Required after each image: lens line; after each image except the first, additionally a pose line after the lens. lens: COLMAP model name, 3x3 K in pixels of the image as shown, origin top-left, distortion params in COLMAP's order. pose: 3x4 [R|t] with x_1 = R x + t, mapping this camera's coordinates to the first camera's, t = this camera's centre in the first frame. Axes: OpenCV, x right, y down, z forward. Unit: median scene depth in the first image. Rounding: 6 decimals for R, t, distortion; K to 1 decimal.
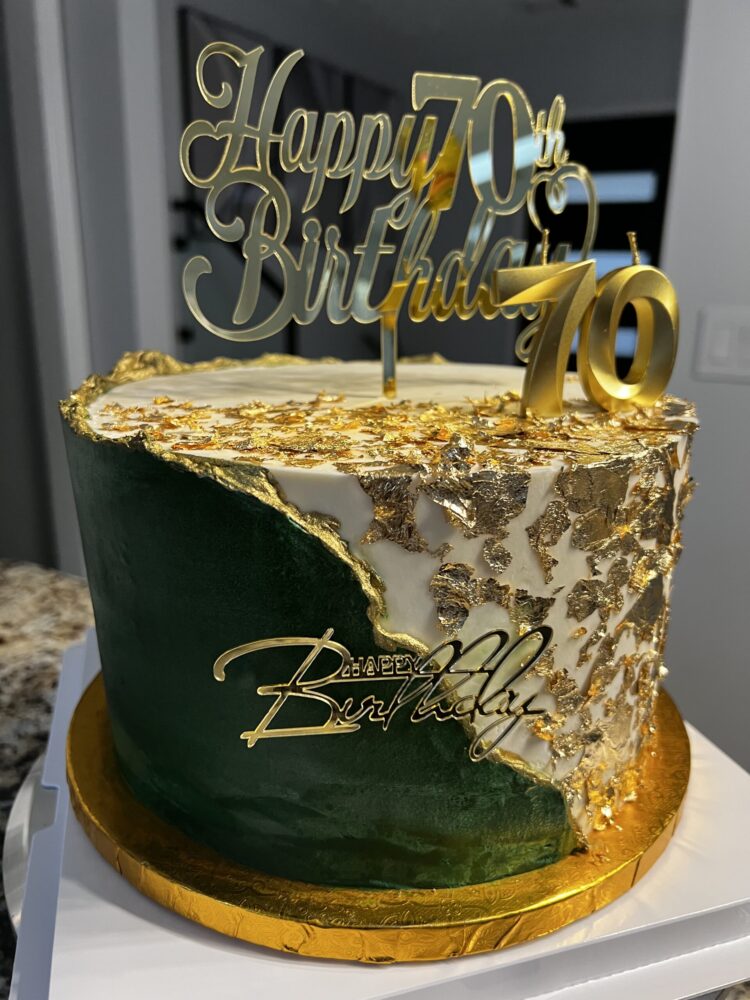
lens RADIAL K [[732.2, 0, 375.0], [0, 732.2, 500.0], [0, 0, 1]] dist [0.067757, -0.113760]
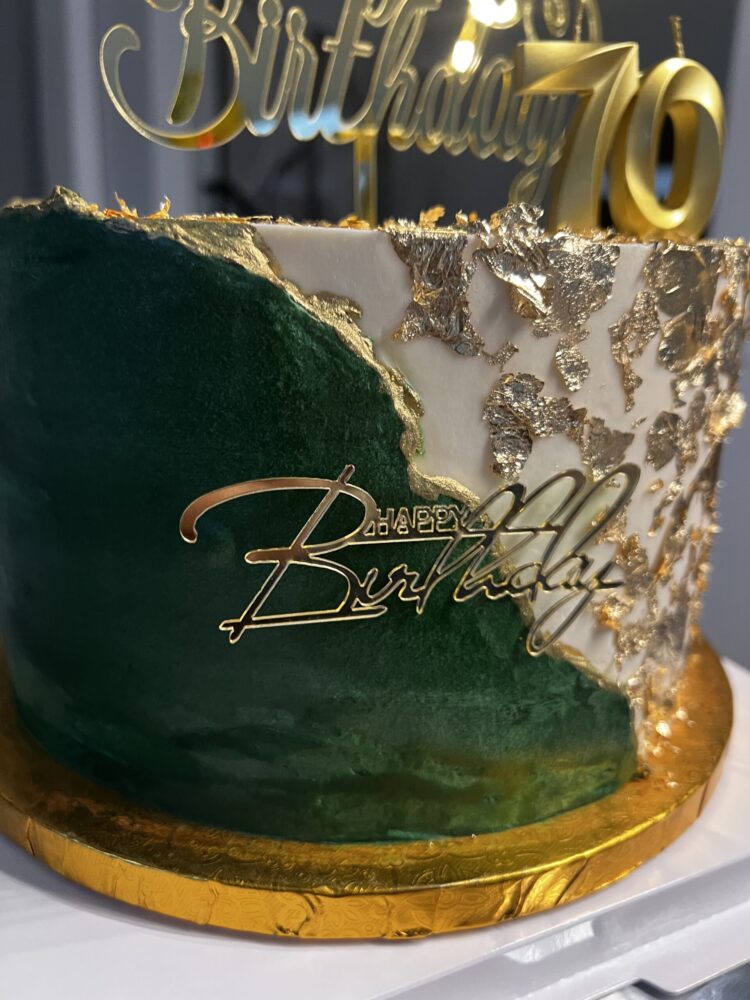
lens RADIAL K [[751.7, 0, 375.0], [0, 751.7, 500.0], [0, 0, 1]] dist [0.075727, -0.184523]
pose [[0.990176, -0.021303, 0.138197, -0.124500], [0.021066, 0.999773, 0.003182, 0.188973], [-0.138233, -0.000239, 0.990400, 0.262554]]
